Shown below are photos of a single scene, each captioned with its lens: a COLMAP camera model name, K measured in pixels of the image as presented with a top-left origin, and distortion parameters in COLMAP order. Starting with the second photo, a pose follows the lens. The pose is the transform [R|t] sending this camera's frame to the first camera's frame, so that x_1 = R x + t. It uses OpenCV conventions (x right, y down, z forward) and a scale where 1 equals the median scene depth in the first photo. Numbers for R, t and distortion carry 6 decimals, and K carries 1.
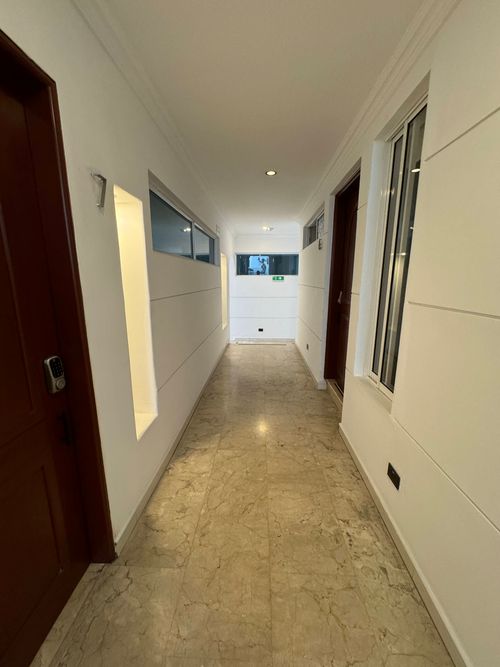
lens RADIAL K [[267.5, 0, 248.8], [0, 267.5, 333.5], [0, 0, 1]] dist [0.040268, 0.000771]
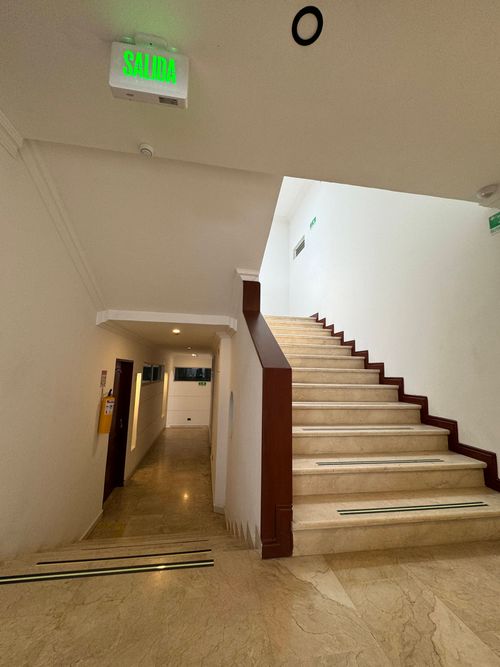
lens RADIAL K [[267.5, 0, 249.1], [0, 267.5, 337.3], [0, 0, 1]] dist [0.040268, 0.000771]
pose [[0.977691, 0.052782, 0.203308, 0.060437], [0.015143, 0.947682, -0.318855, 0.050080], [-0.209501, 0.314821, 0.925741, -0.768183]]
